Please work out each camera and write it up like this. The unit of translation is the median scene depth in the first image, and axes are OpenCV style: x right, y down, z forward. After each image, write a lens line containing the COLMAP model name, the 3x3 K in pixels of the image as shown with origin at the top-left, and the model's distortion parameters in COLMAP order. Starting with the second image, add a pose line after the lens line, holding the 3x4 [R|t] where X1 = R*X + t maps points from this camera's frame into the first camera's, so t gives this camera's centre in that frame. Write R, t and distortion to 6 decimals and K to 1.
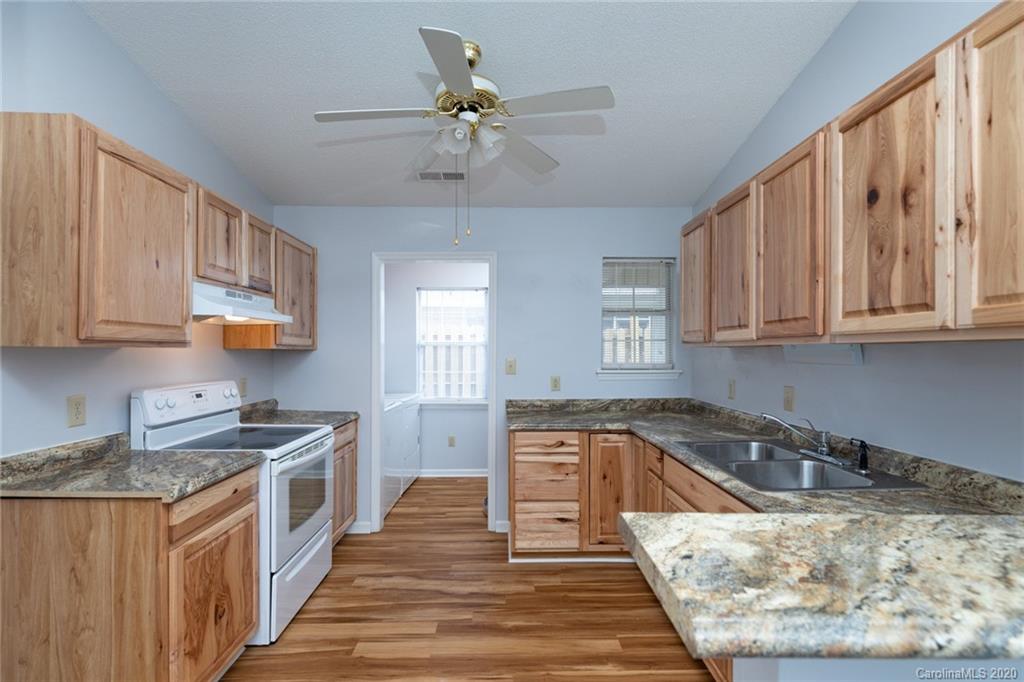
lens RADIAL K [[470.4, 0, 510.6], [0, 470.4, 350.7], [0, 0, 1]] dist [0.002998, -0.000175]
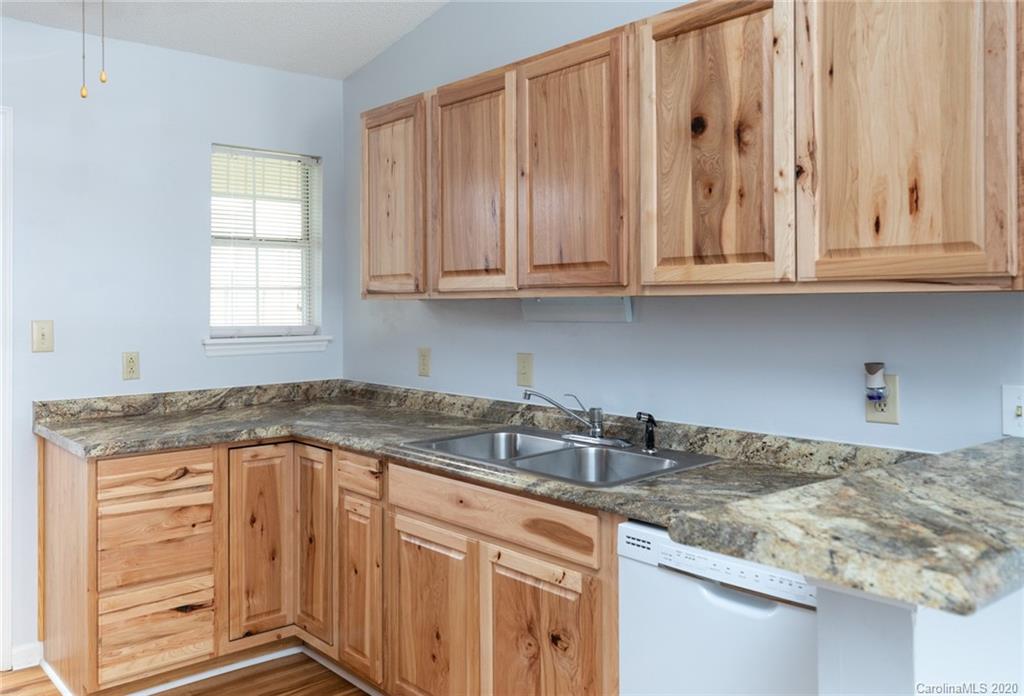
lens RADIAL K [[833.5, 0, 406.6], [0, 833.5, 298.7], [0, 0, 1]] dist [0.004875, 0.000825]
pose [[0.806139, 0.001292, 0.591725, -0.337630], [0.002999, 0.999976, -0.006269, -0.001889], [-0.591719, 0.006829, 0.806115, 0.056047]]
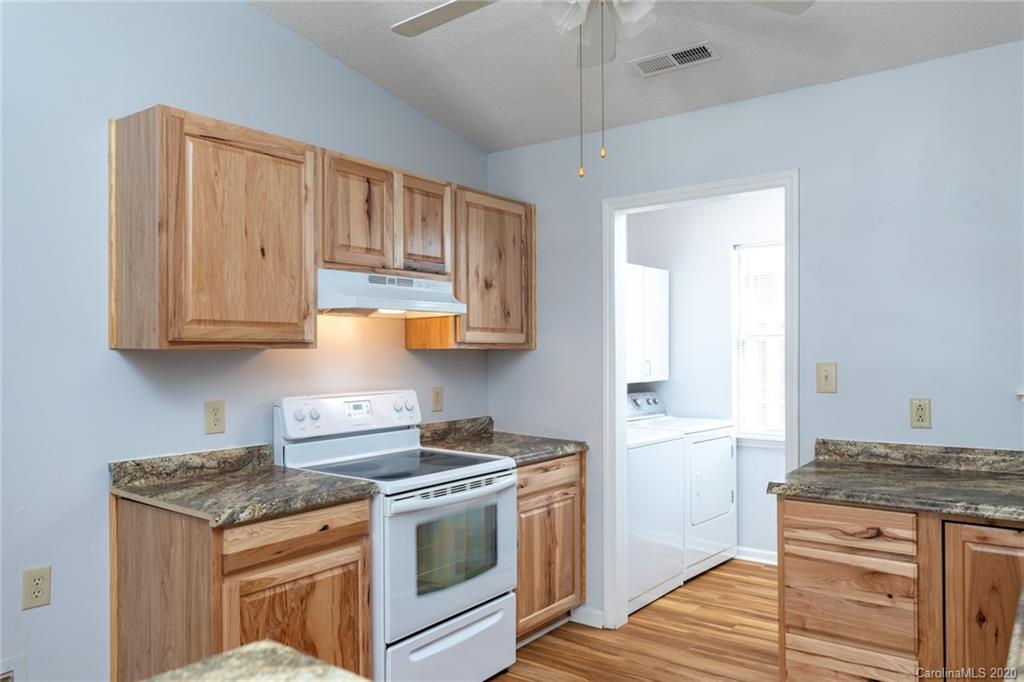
lens RADIAL K [[737.7, 0, 514.8], [0, 737.7, 351.3], [0, 0, 1]] dist [0.003531, -0.000922]
pose [[0.789090, -0.003862, -0.614265, 0.368427], [0.005869, 0.999982, 0.001252, -0.000952], [0.614250, -0.004593, 0.789098, 0.175551]]
